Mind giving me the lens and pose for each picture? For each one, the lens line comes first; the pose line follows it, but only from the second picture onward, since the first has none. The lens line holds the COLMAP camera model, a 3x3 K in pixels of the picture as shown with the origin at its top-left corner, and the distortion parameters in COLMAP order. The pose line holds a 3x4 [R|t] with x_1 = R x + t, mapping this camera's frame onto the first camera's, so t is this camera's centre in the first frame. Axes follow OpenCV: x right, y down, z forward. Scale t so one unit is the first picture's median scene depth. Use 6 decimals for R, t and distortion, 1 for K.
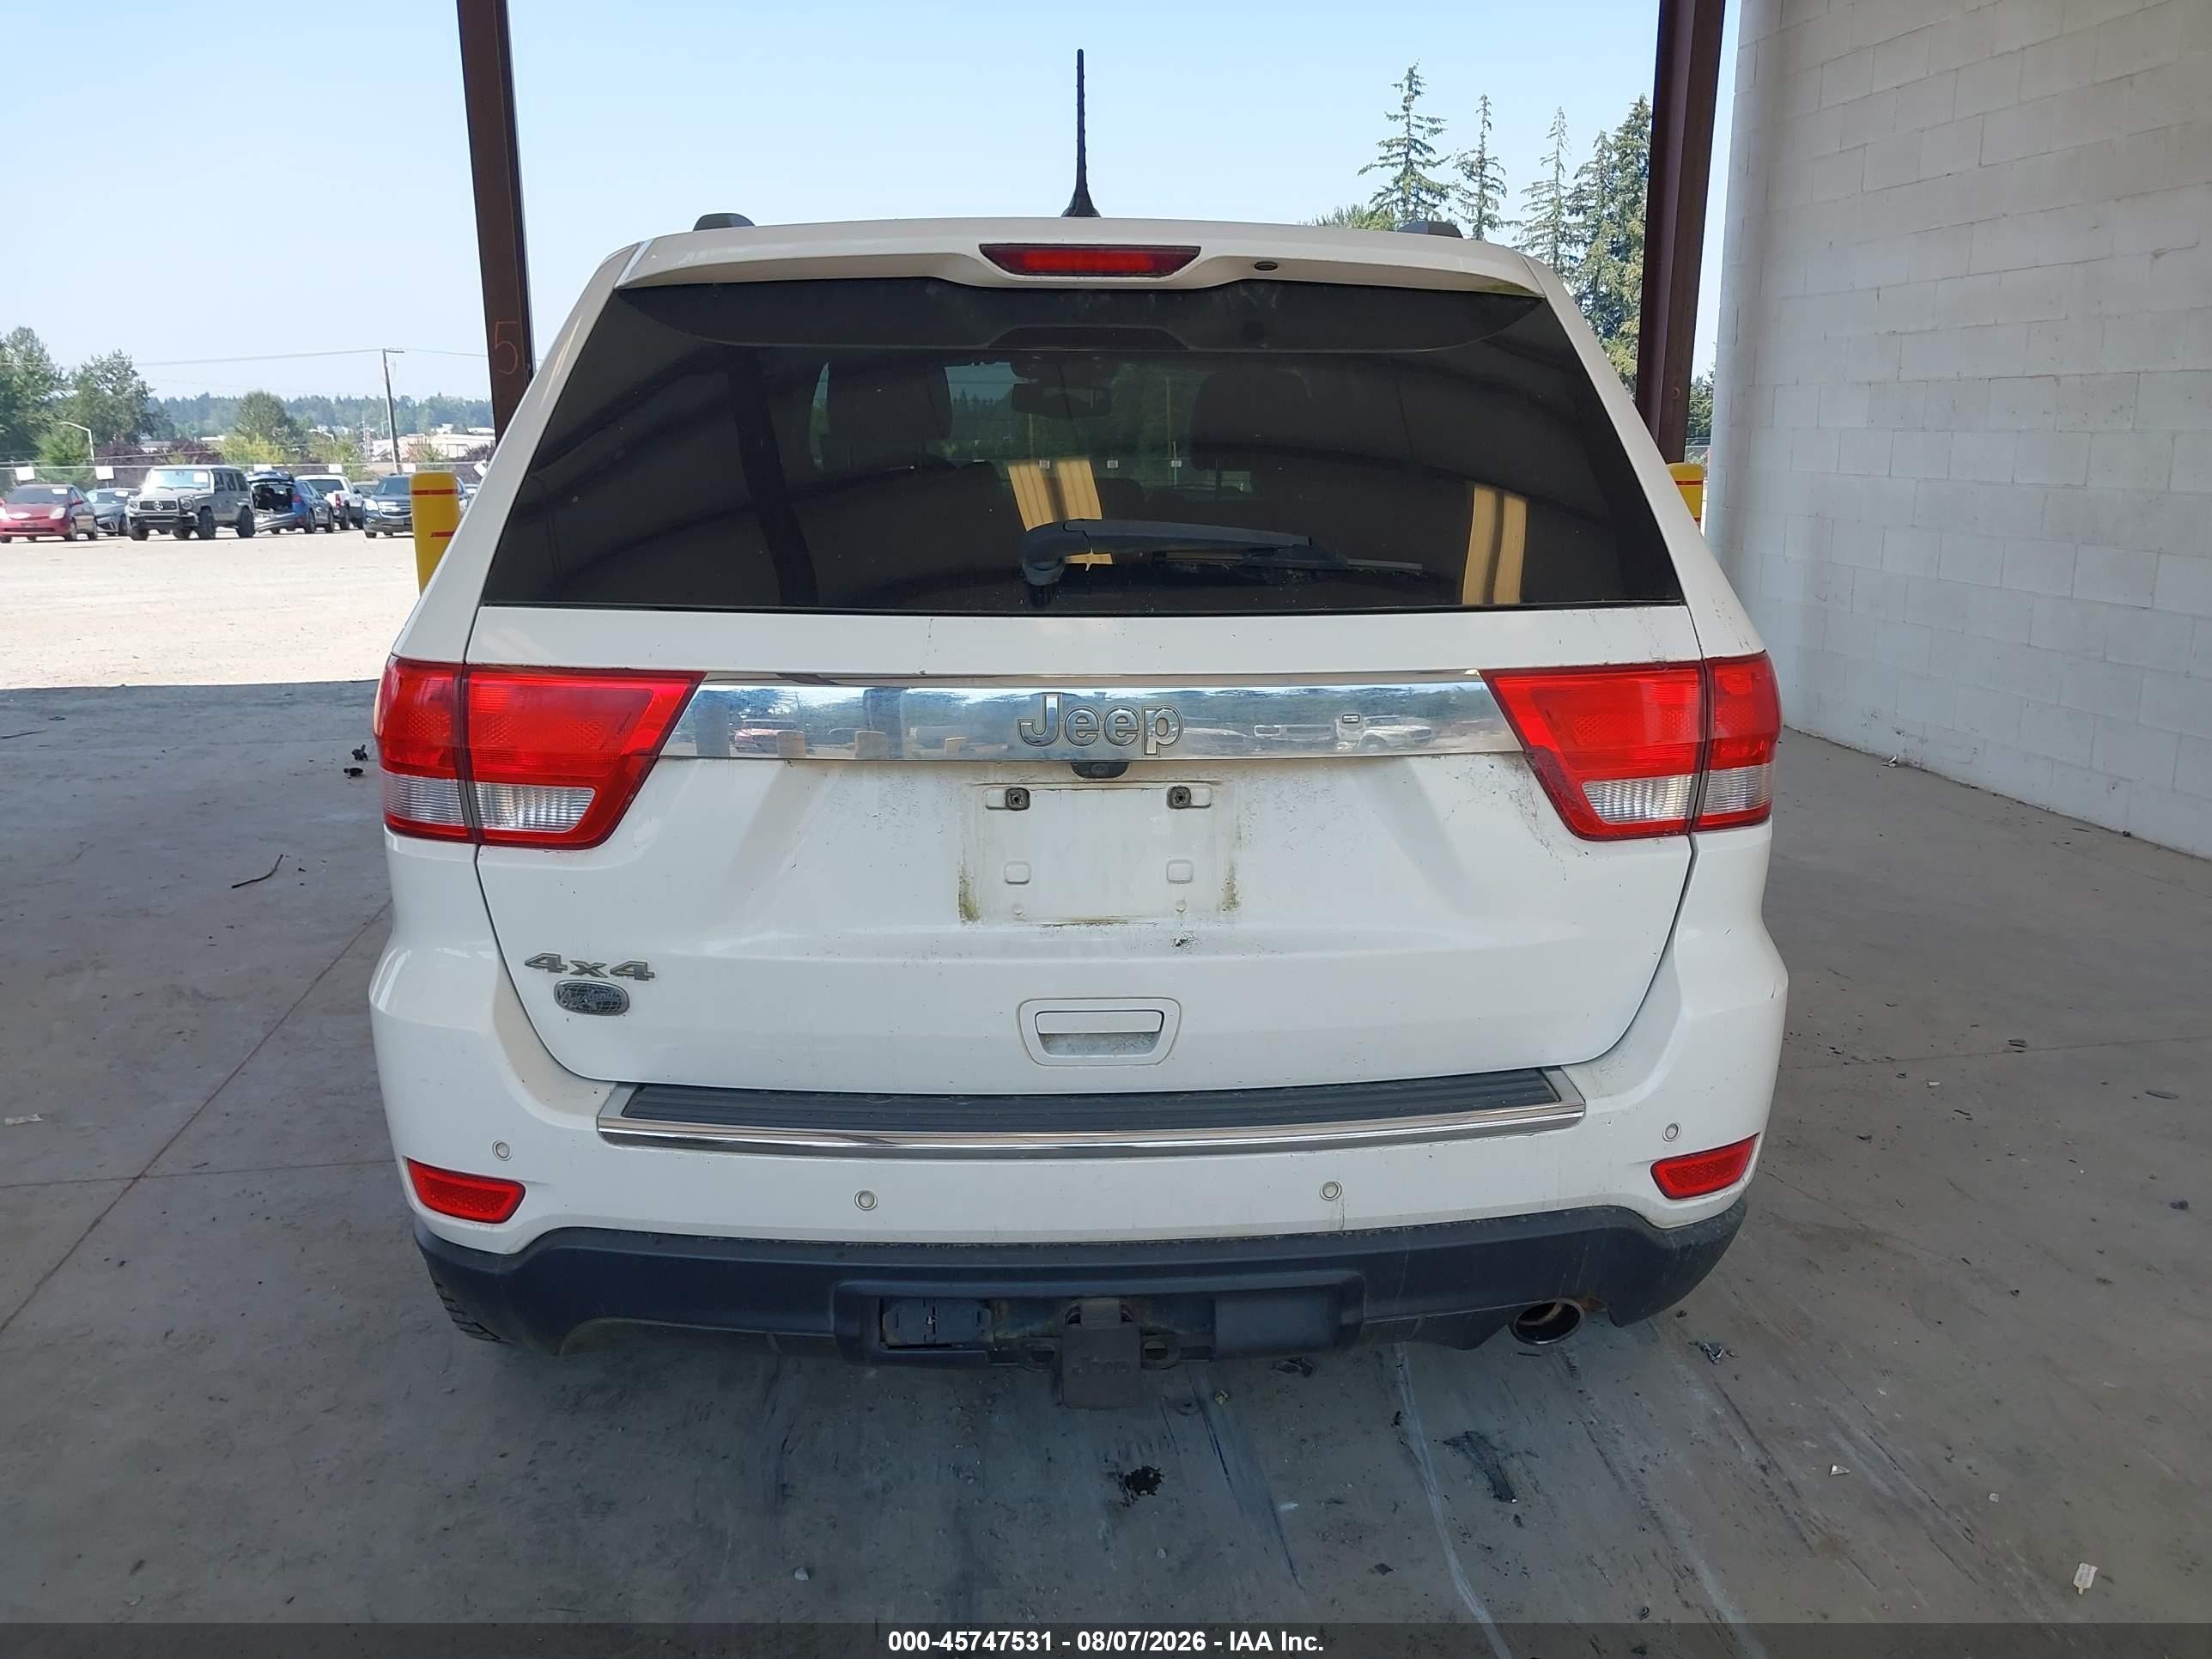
lens RADIAL K [[1938.0, 0, 1106.0], [0, 1938.0, 829.5], [0, 0, 1]] dist [0.000345, -0.002609]
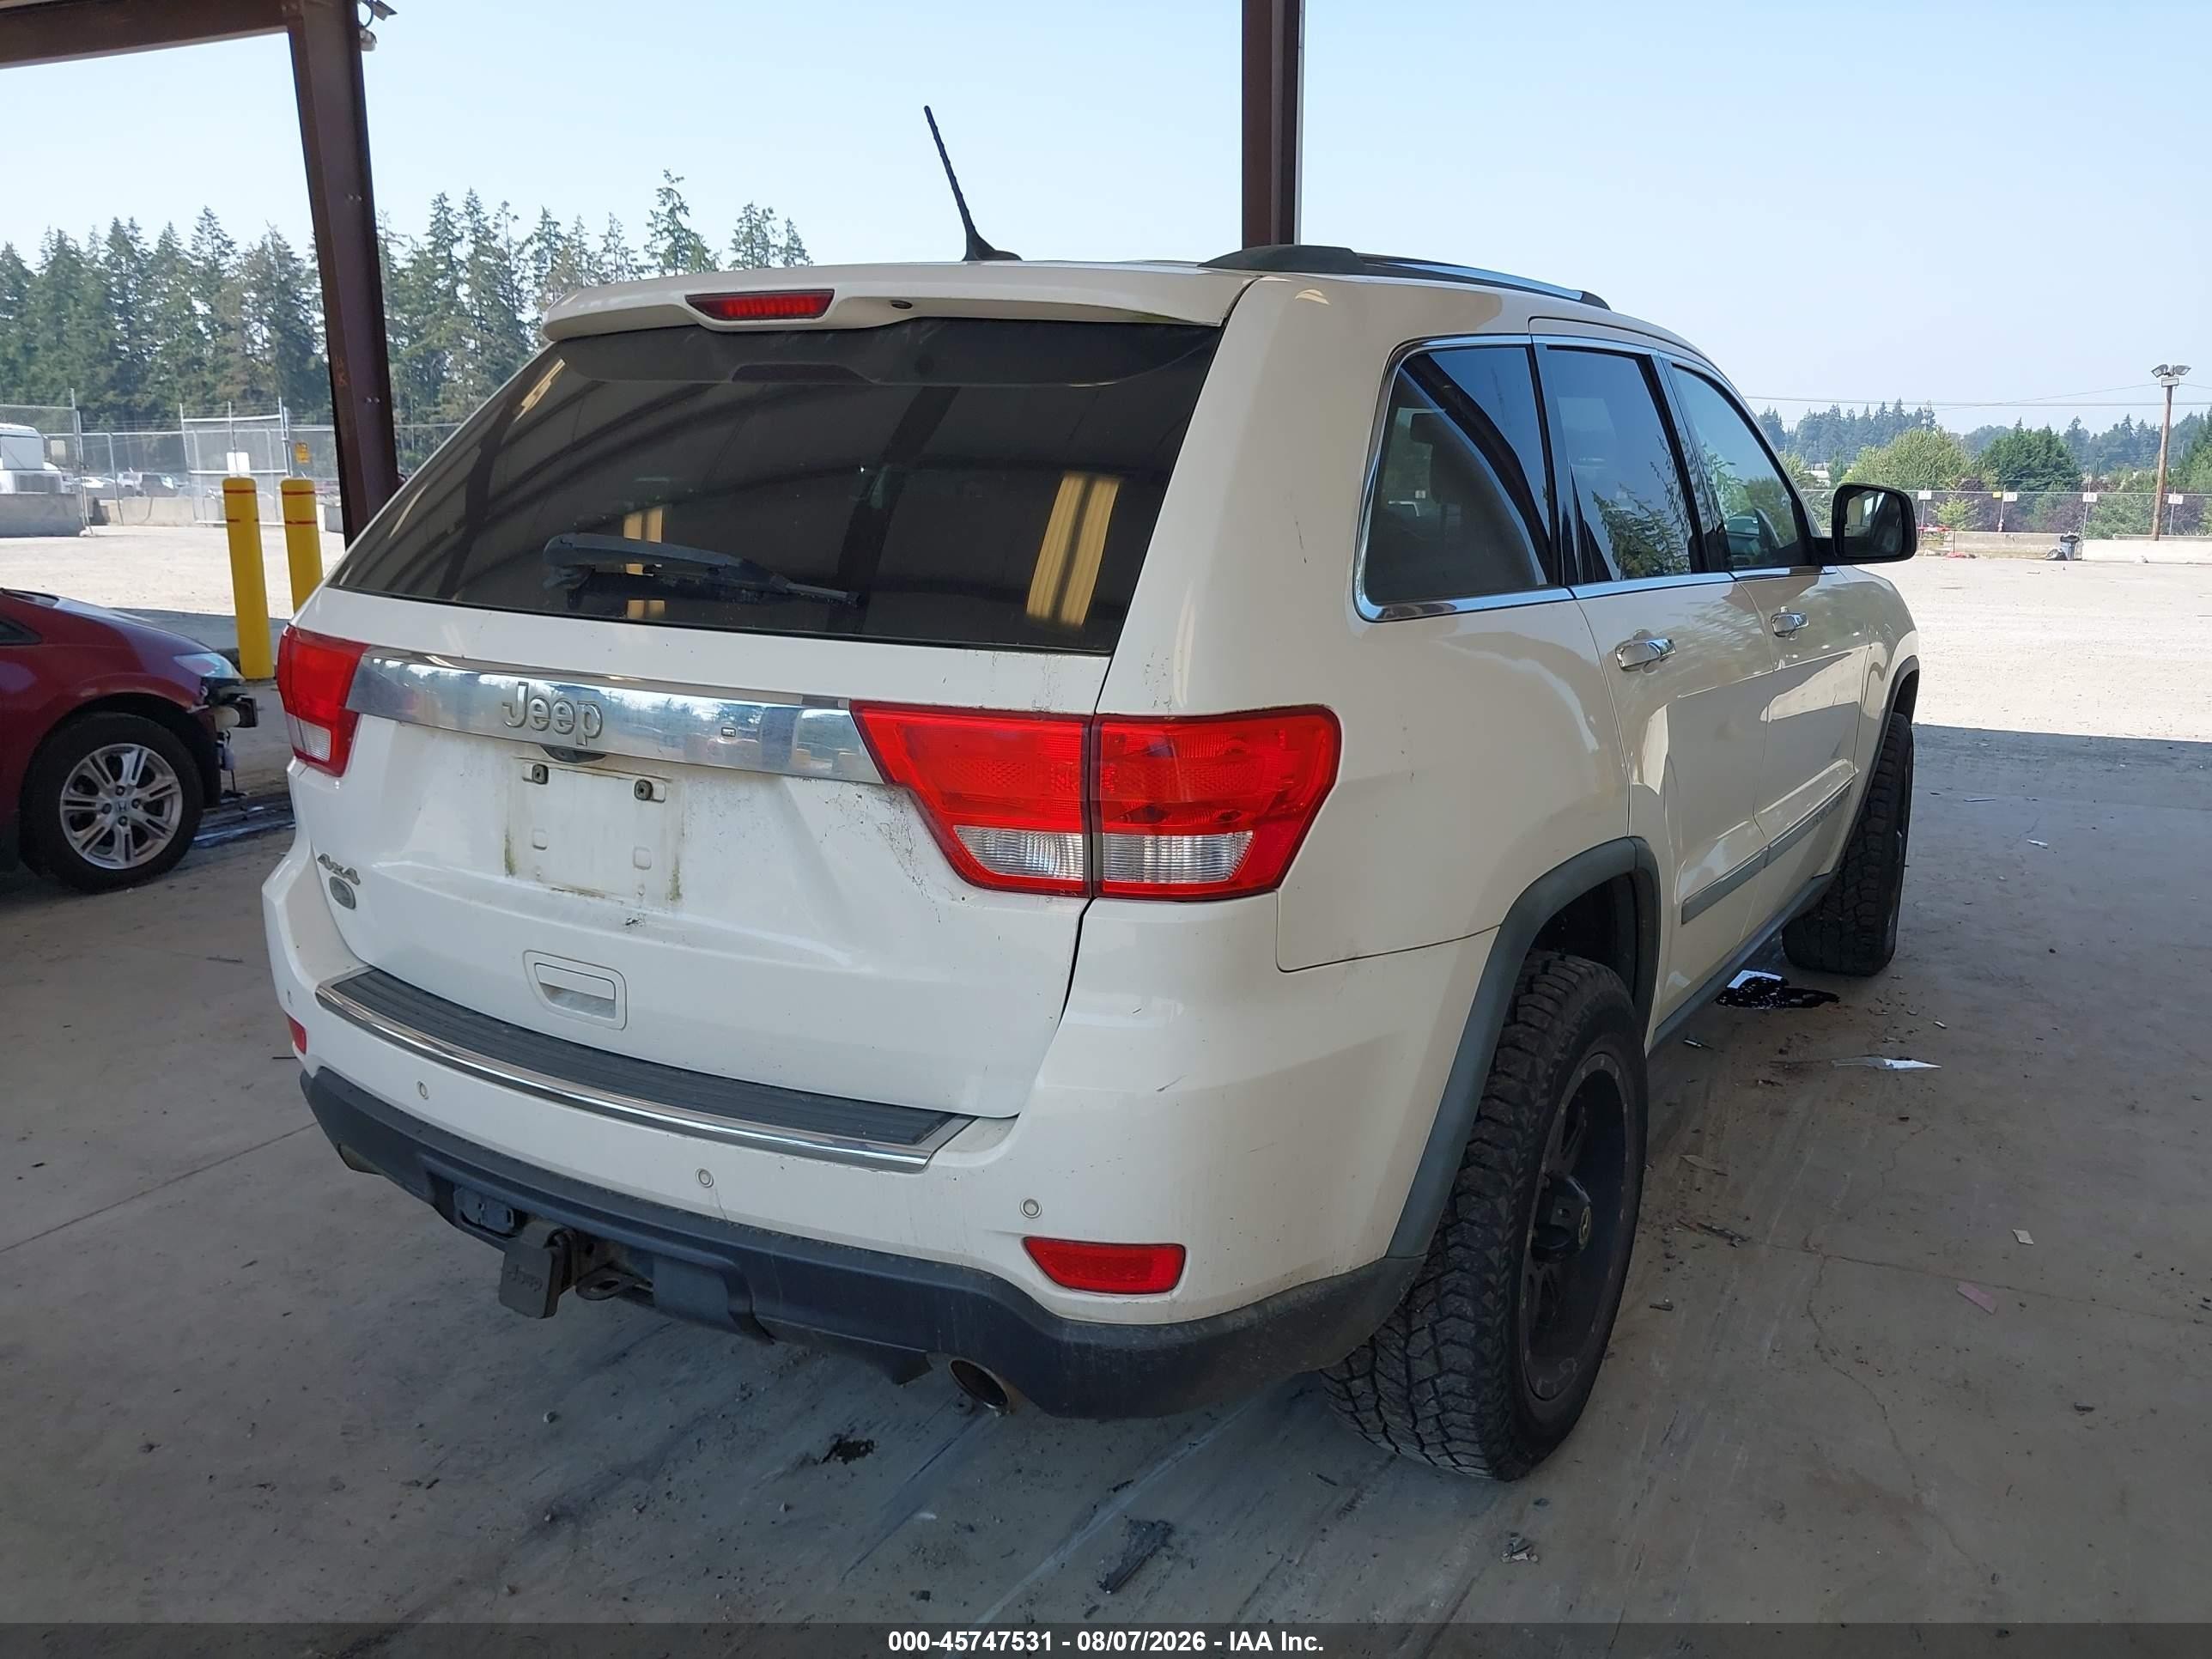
lens RADIAL K [[1938.0, 0, 1106.0], [0, 1938.0, 829.5], [0, 0, 1]] dist [0.000345, -0.002609]
pose [[0.813825, 0.128485, -0.566728, 0.691409], [-0.139121, 0.989968, 0.024660, -0.045917], [0.564211, 0.058775, 0.823536, 0.192217]]
